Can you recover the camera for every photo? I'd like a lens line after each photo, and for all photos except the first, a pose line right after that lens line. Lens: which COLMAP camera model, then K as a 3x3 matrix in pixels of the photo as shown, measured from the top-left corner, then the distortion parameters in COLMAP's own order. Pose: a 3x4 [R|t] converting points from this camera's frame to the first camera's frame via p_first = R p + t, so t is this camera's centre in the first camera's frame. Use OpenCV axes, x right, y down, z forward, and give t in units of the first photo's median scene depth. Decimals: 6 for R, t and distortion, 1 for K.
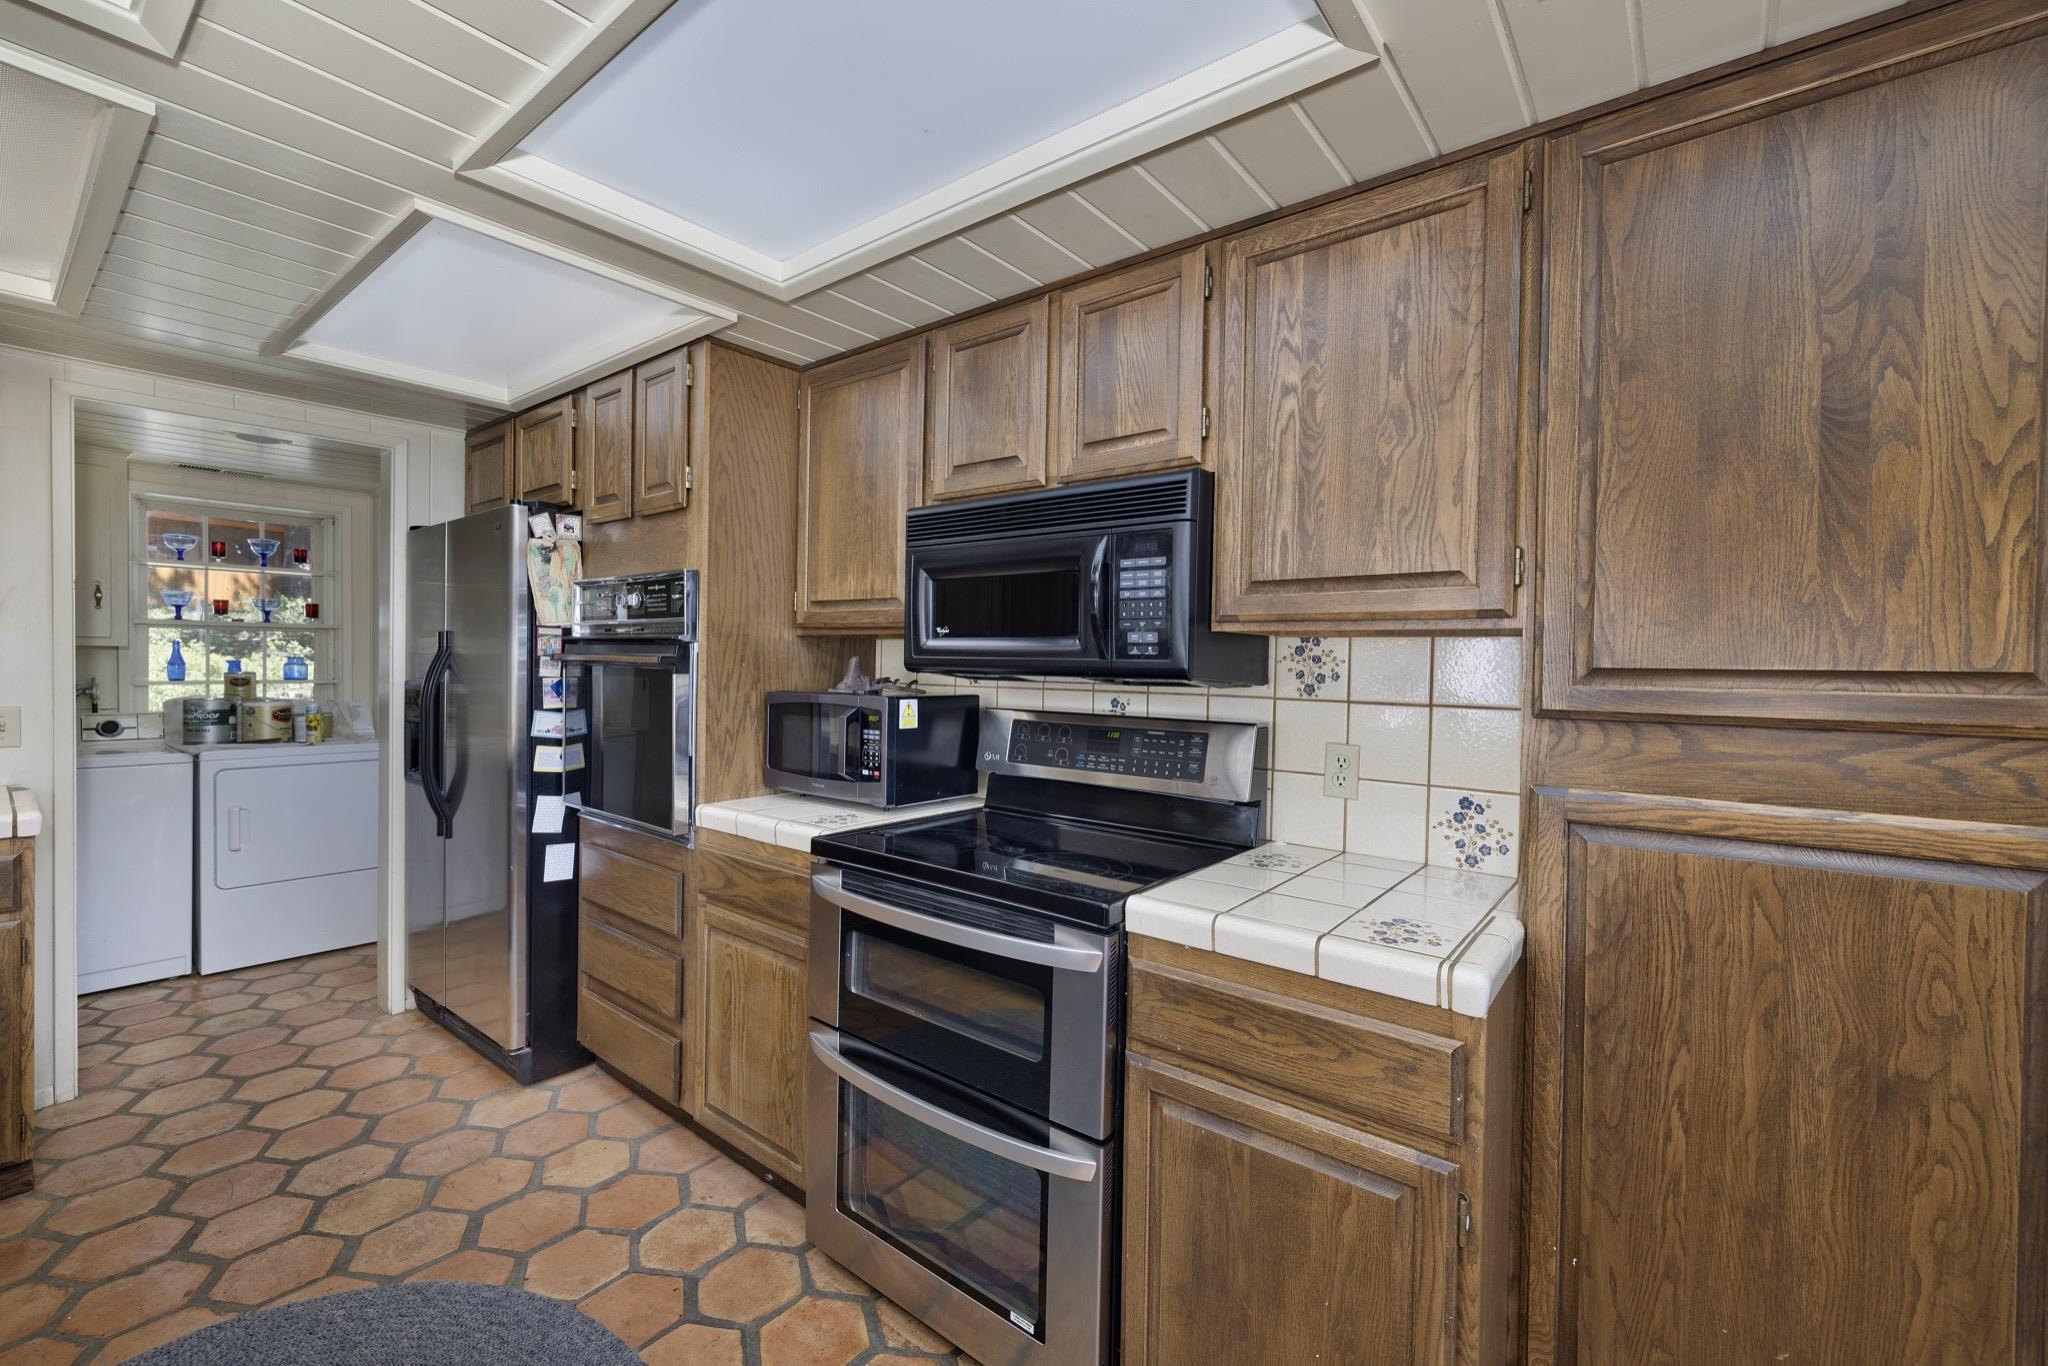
lens RADIAL K [[857.9, 0, 1012.1], [0, 857.9, 675.1], [0, 0, 1]] dist [0.002506, -0.000438]
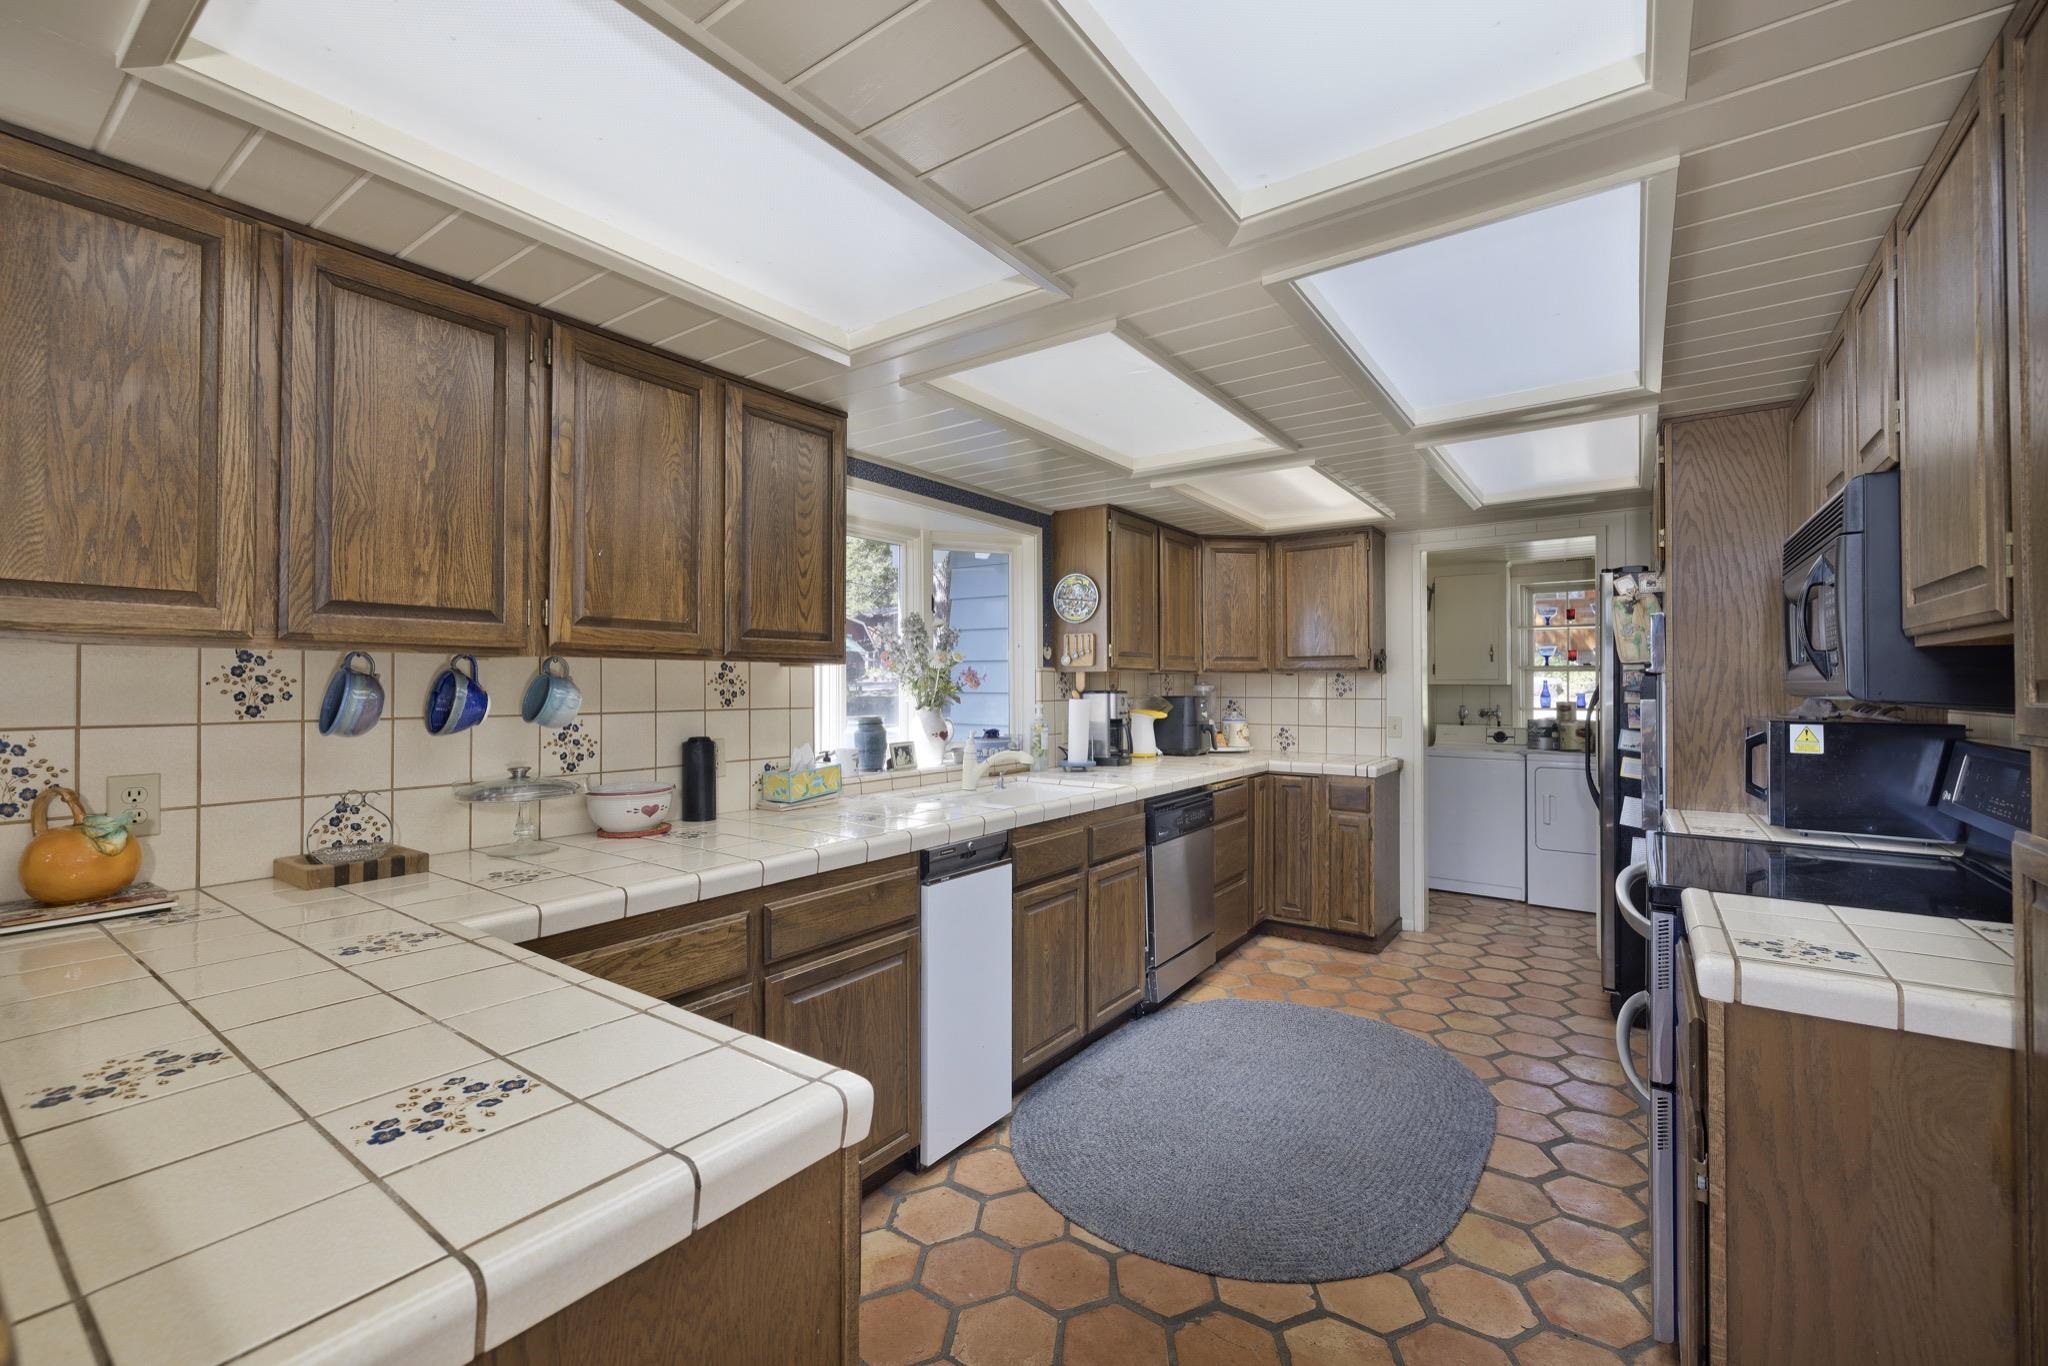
lens RADIAL K [[857.9, 0, 1013.8], [0, 857.9, 680.2], [0, 0, 1]] dist [0.002506, -0.000438]
pose [[0.061689, -0.022210, -0.997848, 0.736350], [-0.014125, 0.999633, -0.023123, 0.011611], [0.997995, 0.015521, 0.061353, 0.013137]]
